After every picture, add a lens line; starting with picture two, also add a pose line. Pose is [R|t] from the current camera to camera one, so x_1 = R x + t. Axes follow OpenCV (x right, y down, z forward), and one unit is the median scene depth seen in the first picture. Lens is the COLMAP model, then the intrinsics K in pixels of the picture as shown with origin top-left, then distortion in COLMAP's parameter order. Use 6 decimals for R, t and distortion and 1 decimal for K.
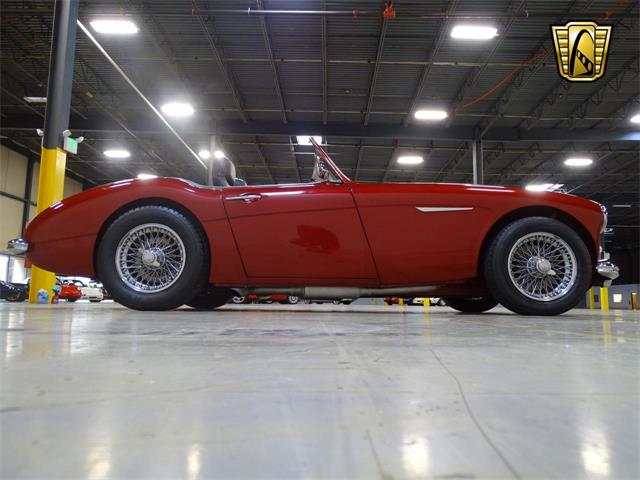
lens RADIAL K [[490.5, 0, 320.0], [0, 490.5, 240.0], [0, 0, 1]] dist [-0.001671, 0.002678]
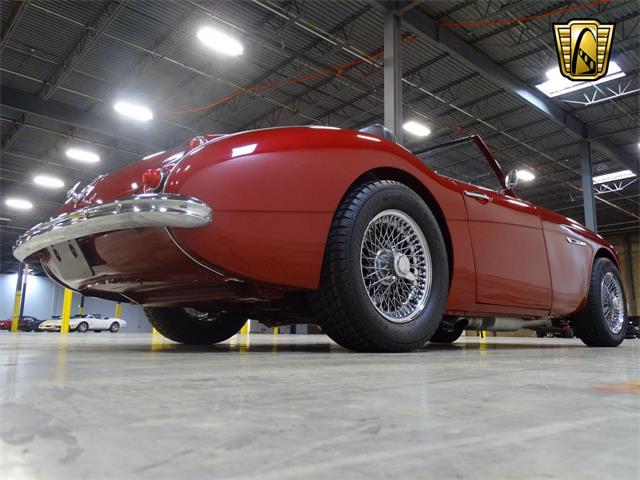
lens RADIAL K [[523.8, 0, 320.0], [0, 523.8, 240.0], [0, 0, 1]] dist [0.003527, -0.003803]
pose [[0.722531, 0.120202, 0.680809, -0.831724], [-0.094170, 0.992702, -0.075329, 0.061122], [-0.684895, -0.009685, 0.728577, 0.553526]]
